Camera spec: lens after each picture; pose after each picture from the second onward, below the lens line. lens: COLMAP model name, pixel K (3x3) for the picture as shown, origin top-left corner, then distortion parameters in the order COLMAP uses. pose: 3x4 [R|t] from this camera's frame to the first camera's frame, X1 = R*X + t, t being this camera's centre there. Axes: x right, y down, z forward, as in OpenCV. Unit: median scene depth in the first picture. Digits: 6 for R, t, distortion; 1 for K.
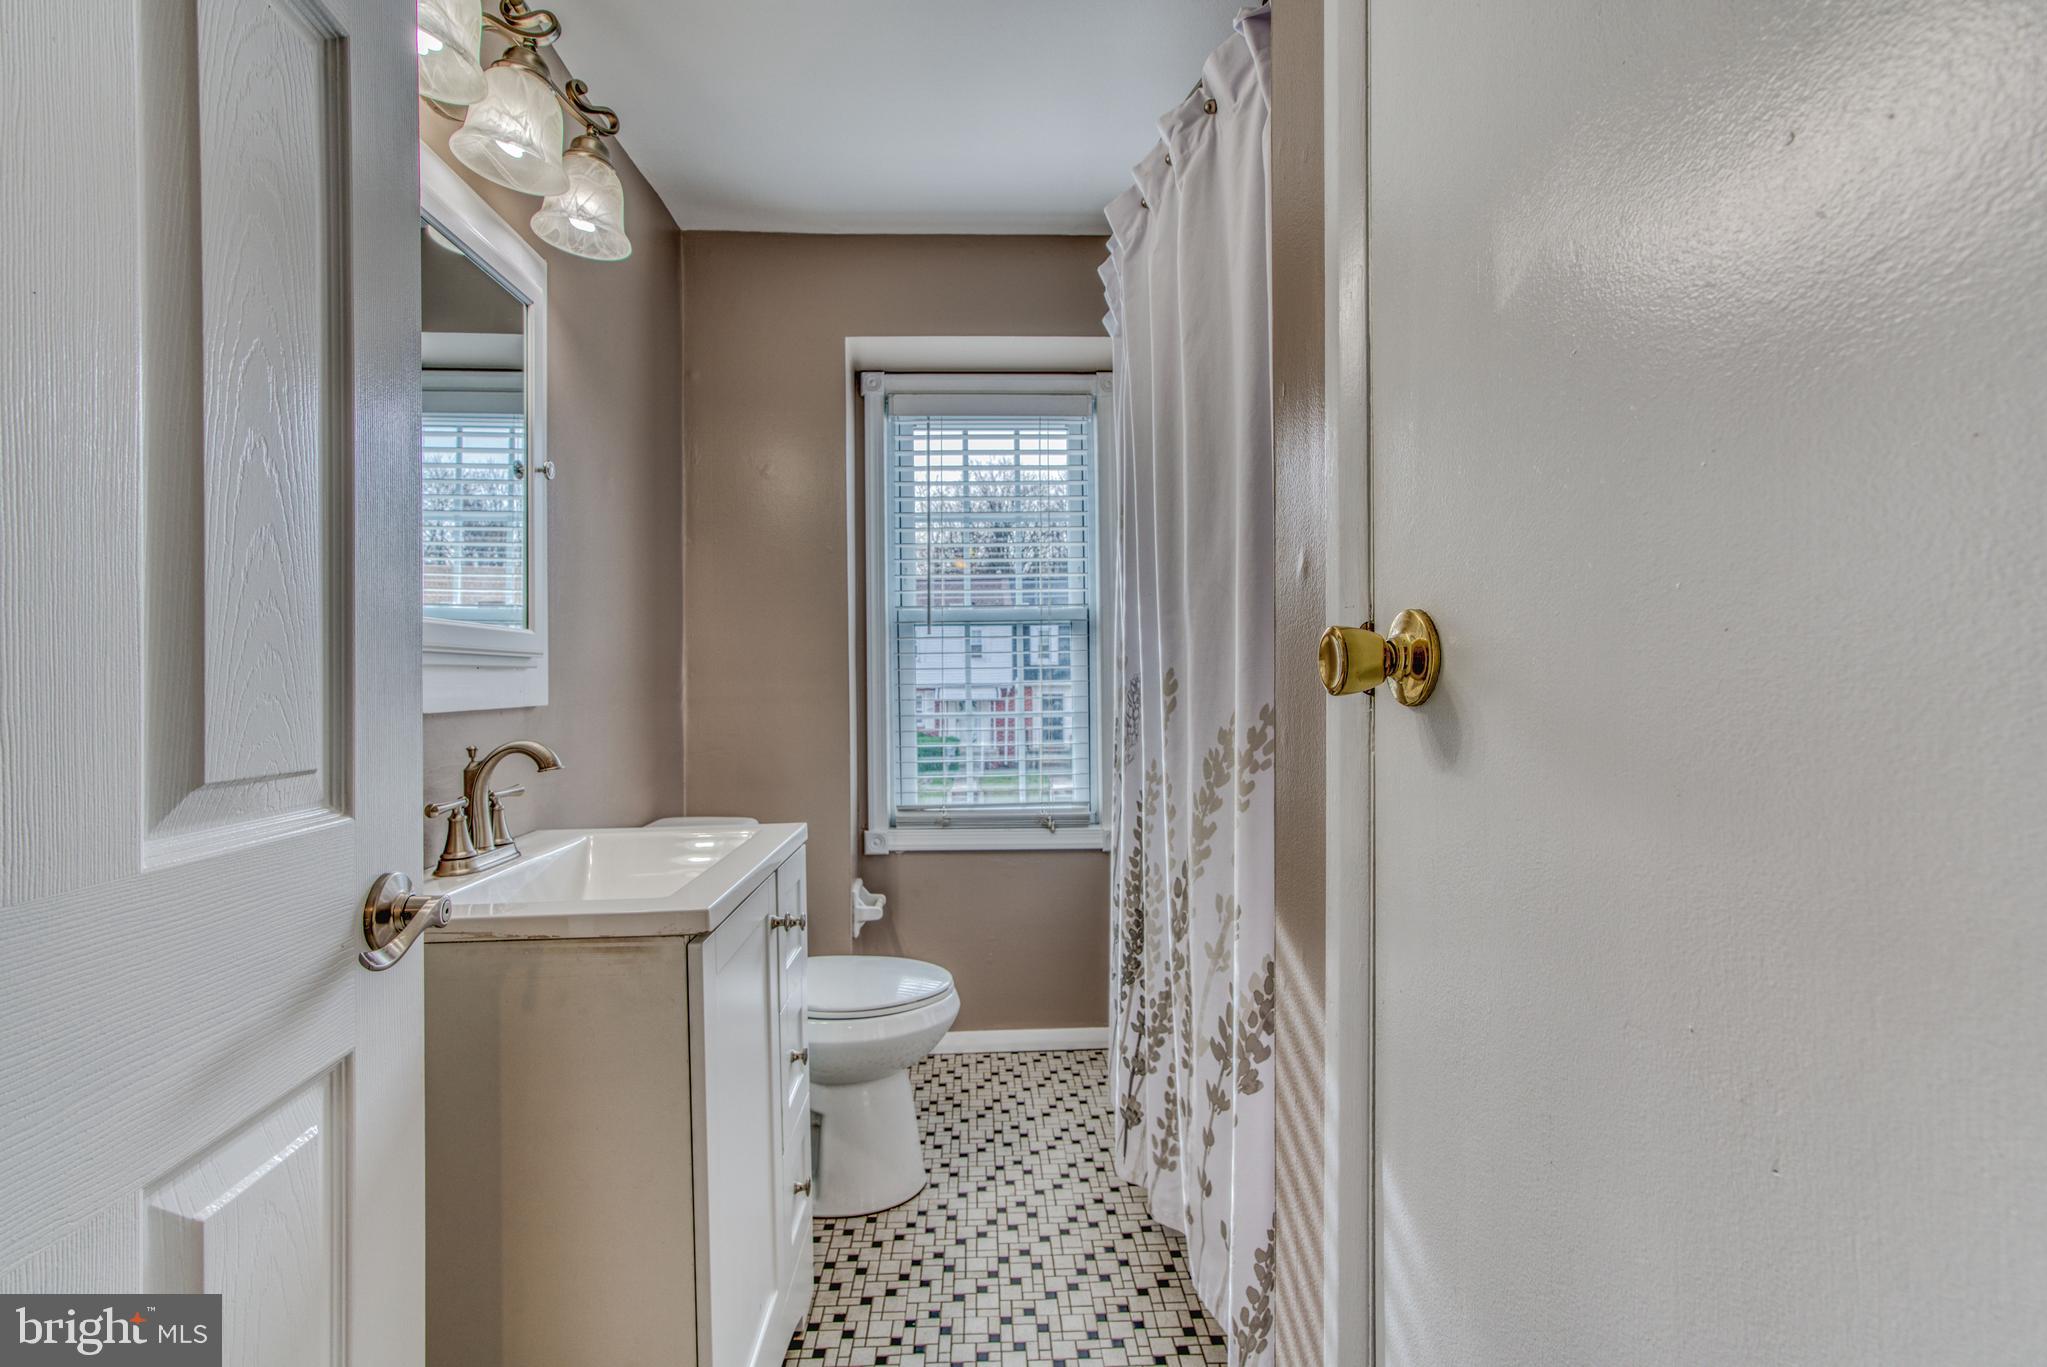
lens RADIAL K [[918.6, 0, 1015.6], [0, 918.6, 686.8], [0, 0, 1]] dist [-0.015698, 0.013126]
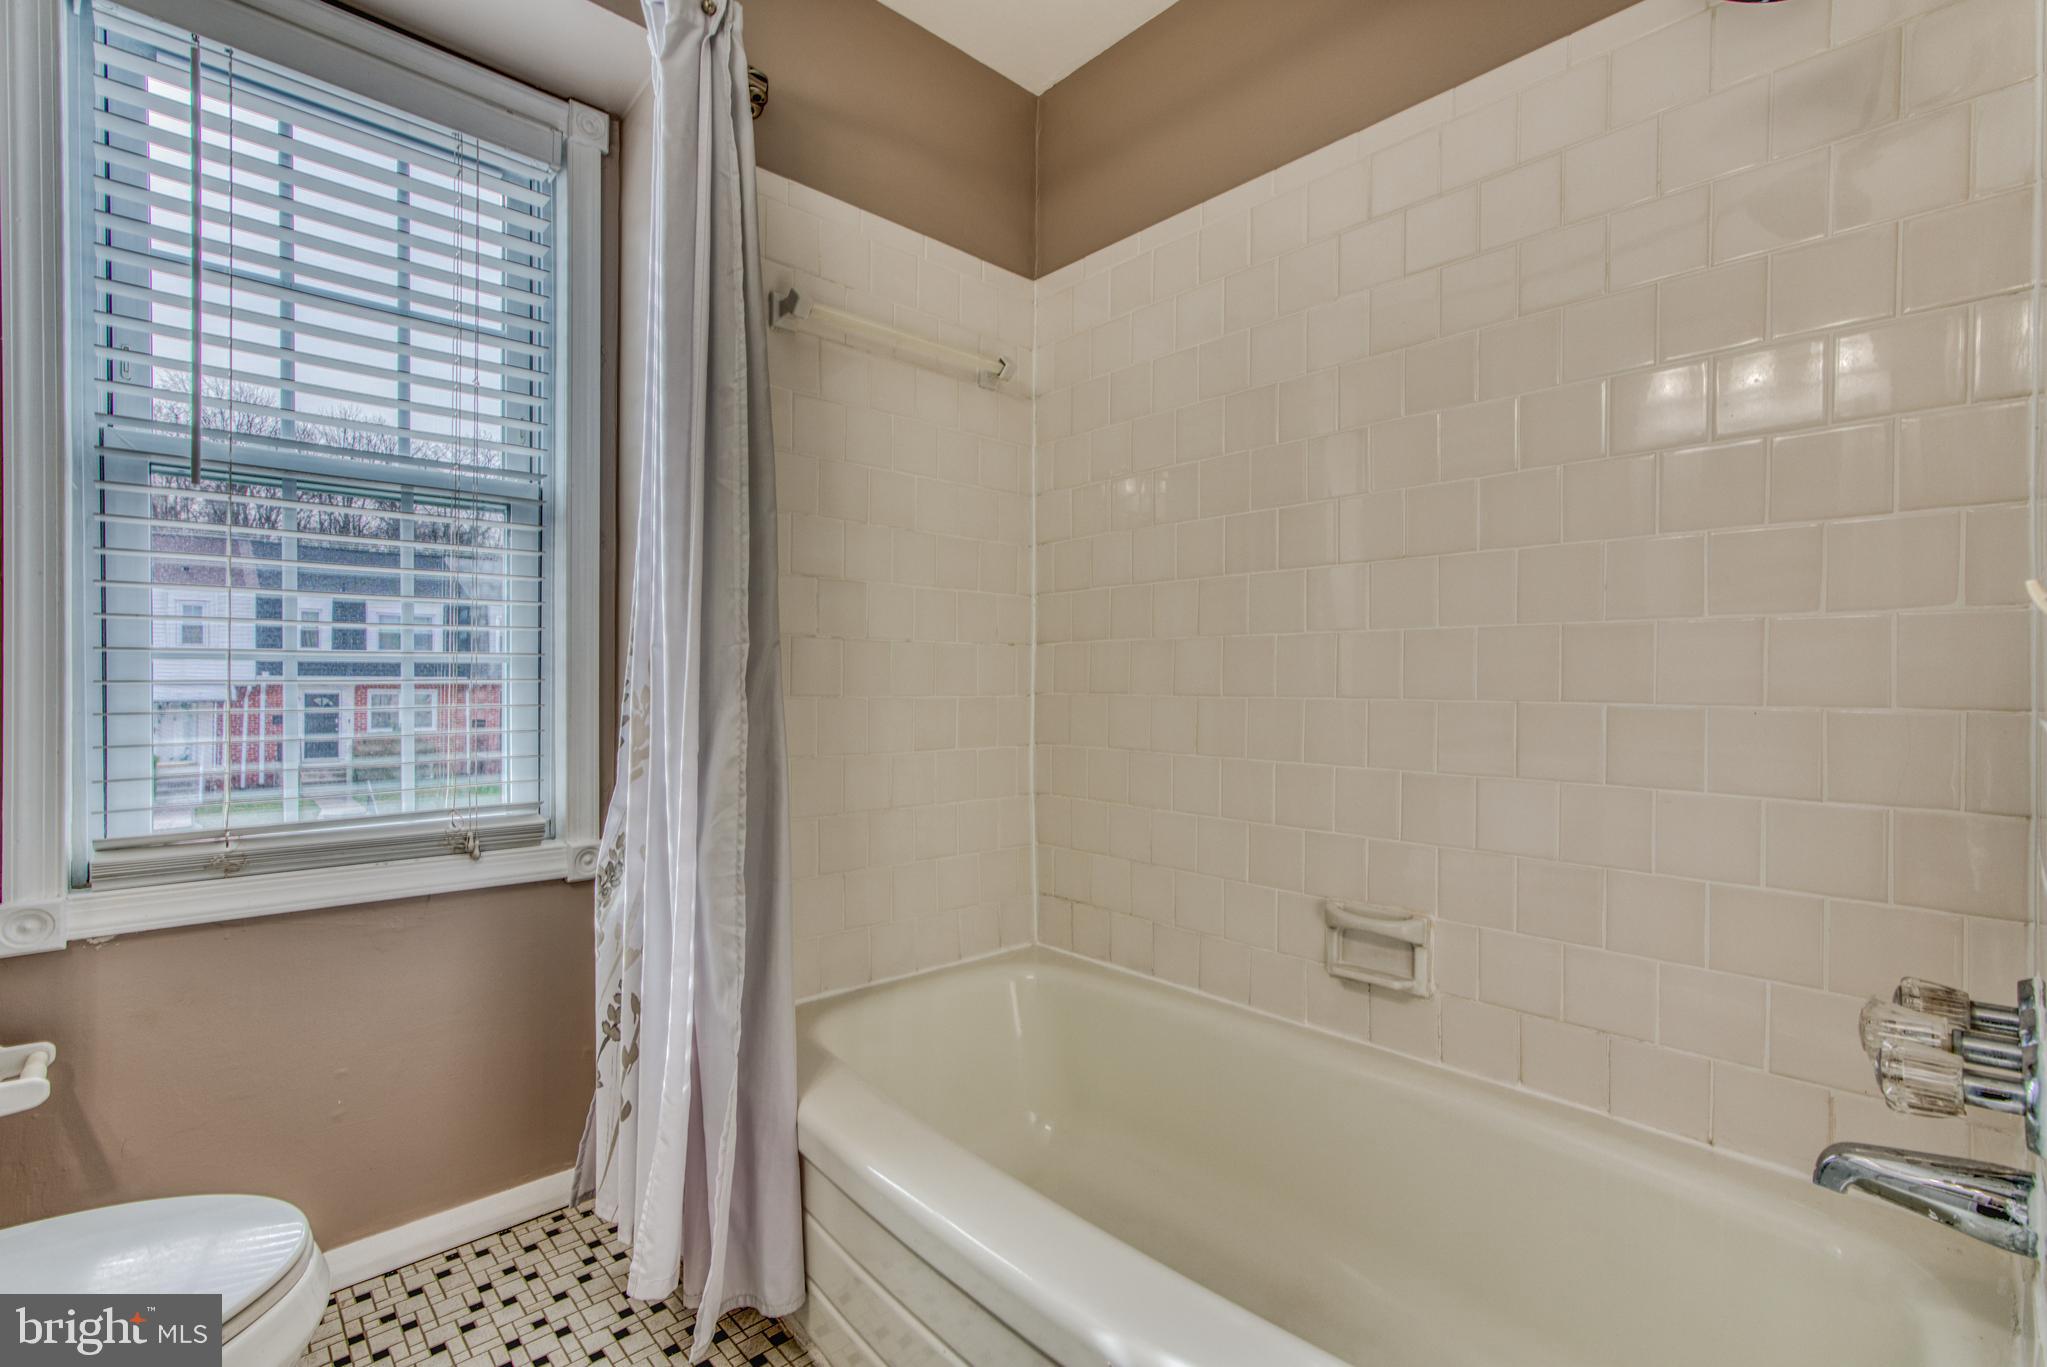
lens RADIAL K [[918.6, 0, 1012.2], [0, 918.6, 680.1], [0, 0, 1]] dist [-0.015698, 0.013126]
pose [[0.770338, 0.013028, 0.637502, -0.068458], [-0.010905, 0.999914, -0.007257, 0.046490], [-0.637542, -0.001362, 0.770414, 0.346201]]
